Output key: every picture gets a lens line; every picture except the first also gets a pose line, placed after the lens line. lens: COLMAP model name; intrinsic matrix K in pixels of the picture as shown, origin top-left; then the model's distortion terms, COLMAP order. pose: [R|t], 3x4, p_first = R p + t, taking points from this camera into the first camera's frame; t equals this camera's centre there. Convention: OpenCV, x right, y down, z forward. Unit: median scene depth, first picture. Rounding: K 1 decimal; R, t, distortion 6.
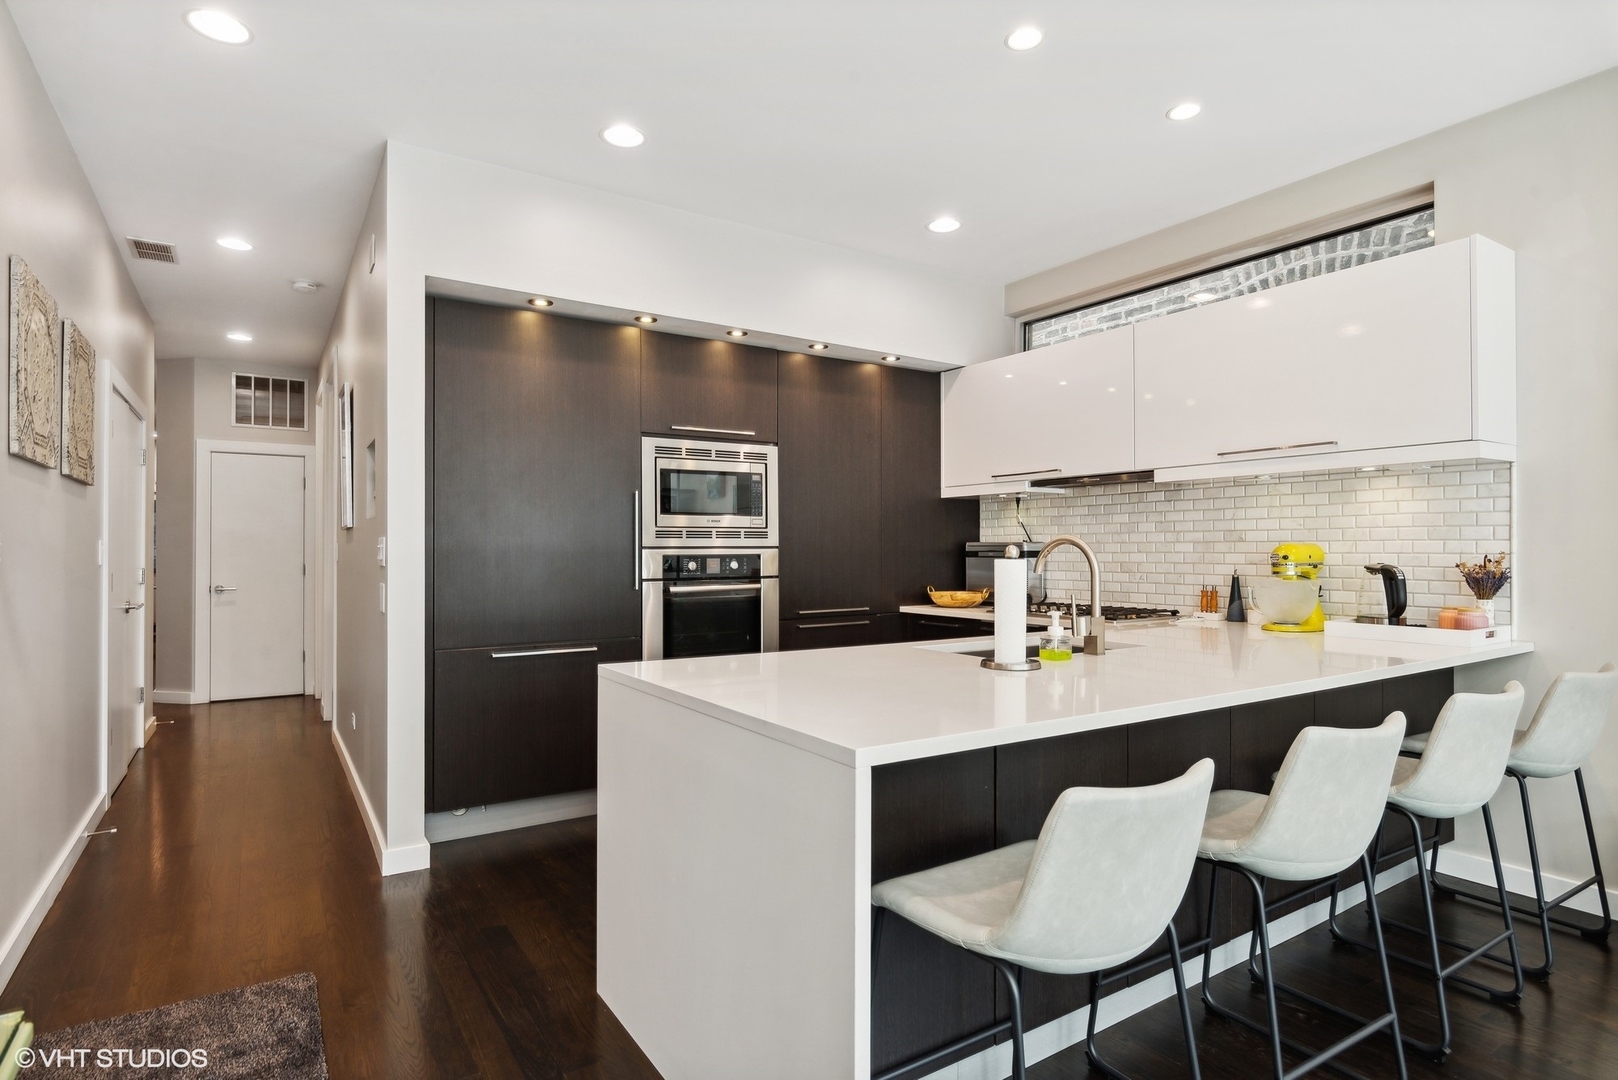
lens RADIAL K [[849.7, 0, 807.5], [0, 849.7, 549.3], [0, 0, 1]] dist [-0.020451, -0.000646]
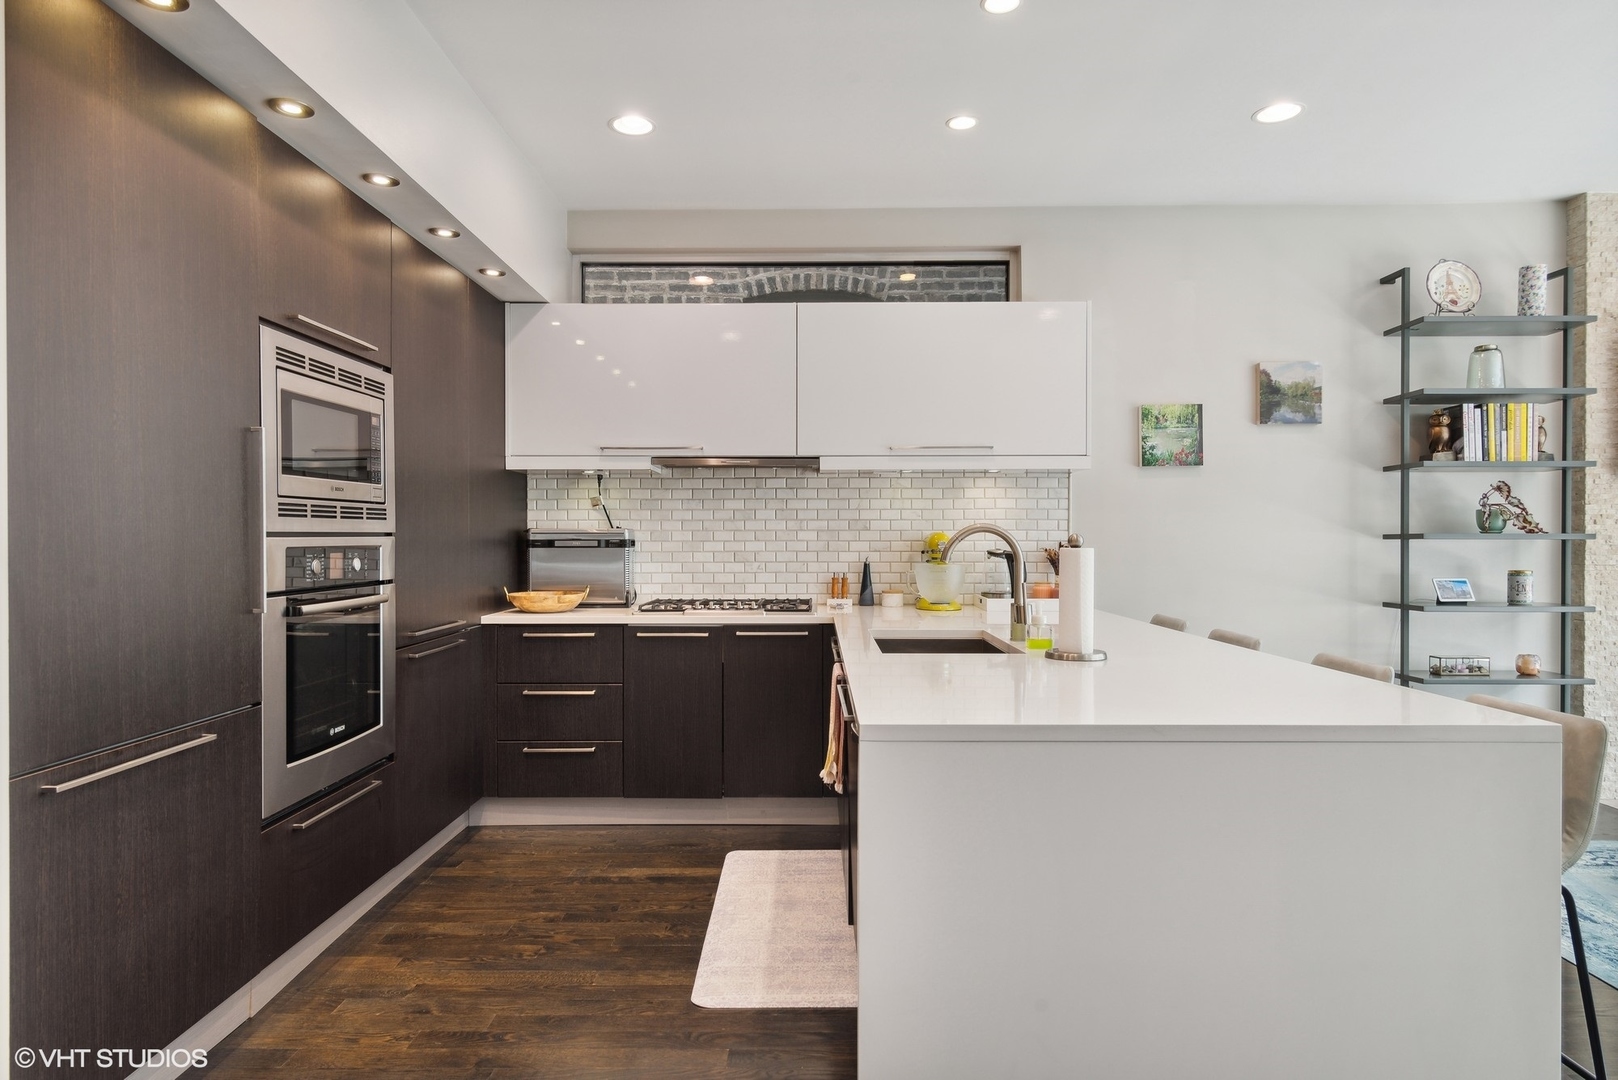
lens RADIAL K [[960.2, 0, 810.3], [0, 960.2, 530.4], [0, 0, 1]] dist [-0.000116, 0.000658]
pose [[0.541712, 0.006793, 0.840537, -0.507599], [-0.000677, 0.999971, -0.007646, 0.000133], [-0.840564, 0.003573, 0.541701, 0.381431]]
